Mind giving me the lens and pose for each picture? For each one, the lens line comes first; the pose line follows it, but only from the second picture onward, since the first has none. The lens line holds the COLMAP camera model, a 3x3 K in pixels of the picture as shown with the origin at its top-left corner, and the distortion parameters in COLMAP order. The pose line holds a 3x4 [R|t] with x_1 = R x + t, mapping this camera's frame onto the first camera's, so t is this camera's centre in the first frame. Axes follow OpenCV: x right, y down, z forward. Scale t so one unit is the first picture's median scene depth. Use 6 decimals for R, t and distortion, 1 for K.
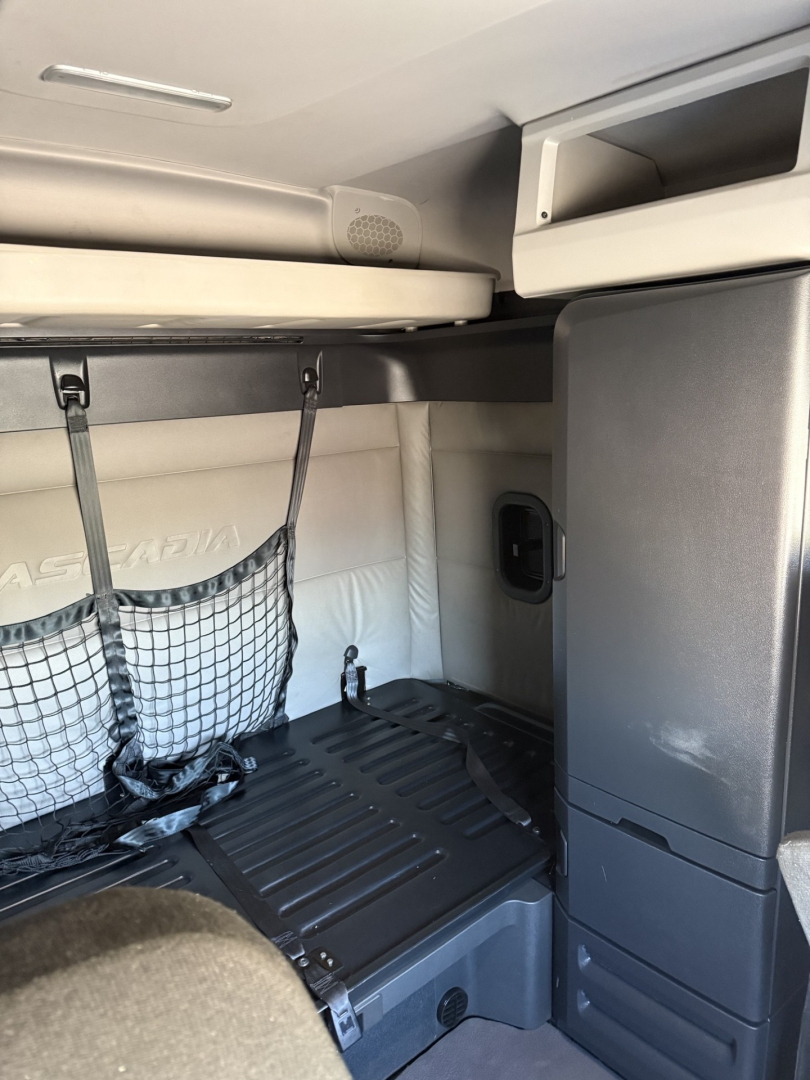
lens RADIAL K [[735.8, 0, 405.0], [0, 735.8, 540.0], [0, 0, 1]] dist [0.014043, -0.030486]
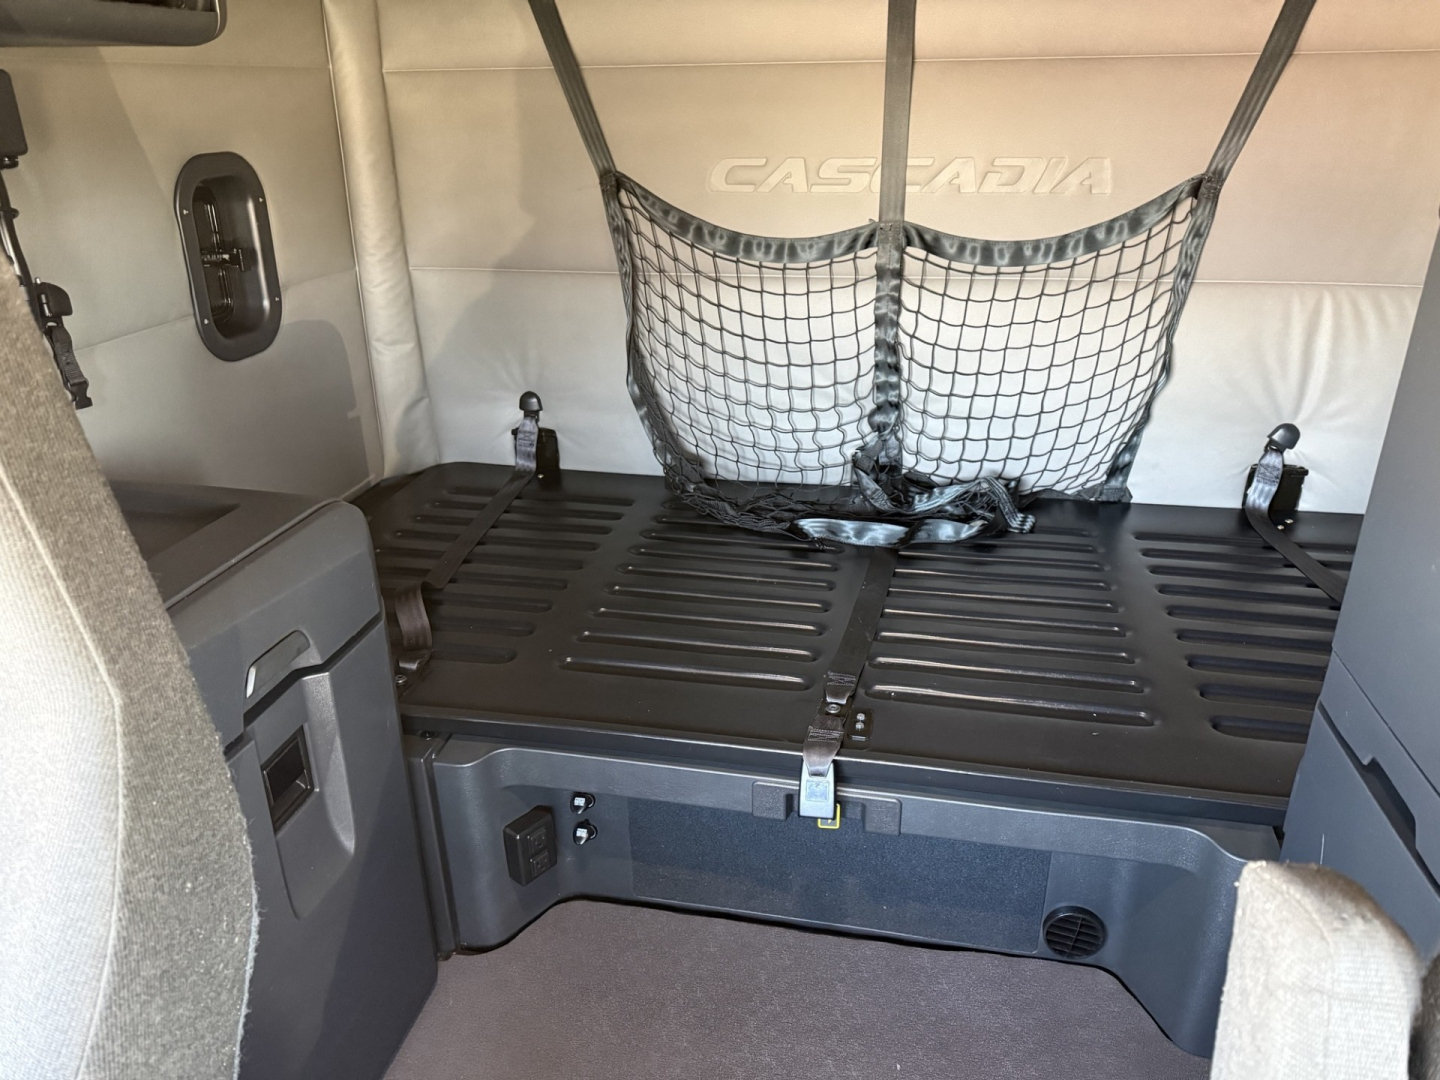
lens RADIAL K [[981.1, 0, 720.0], [0, 981.1, 540.0], [0, 0, 1]] dist [0.014043, -0.030486]
pose [[0.631673, 0.354222, -0.689577, 0.261446], [-0.182776, 0.932480, 0.311568, 0.086668], [0.753380, -0.070771, 0.653766, 0.187399]]
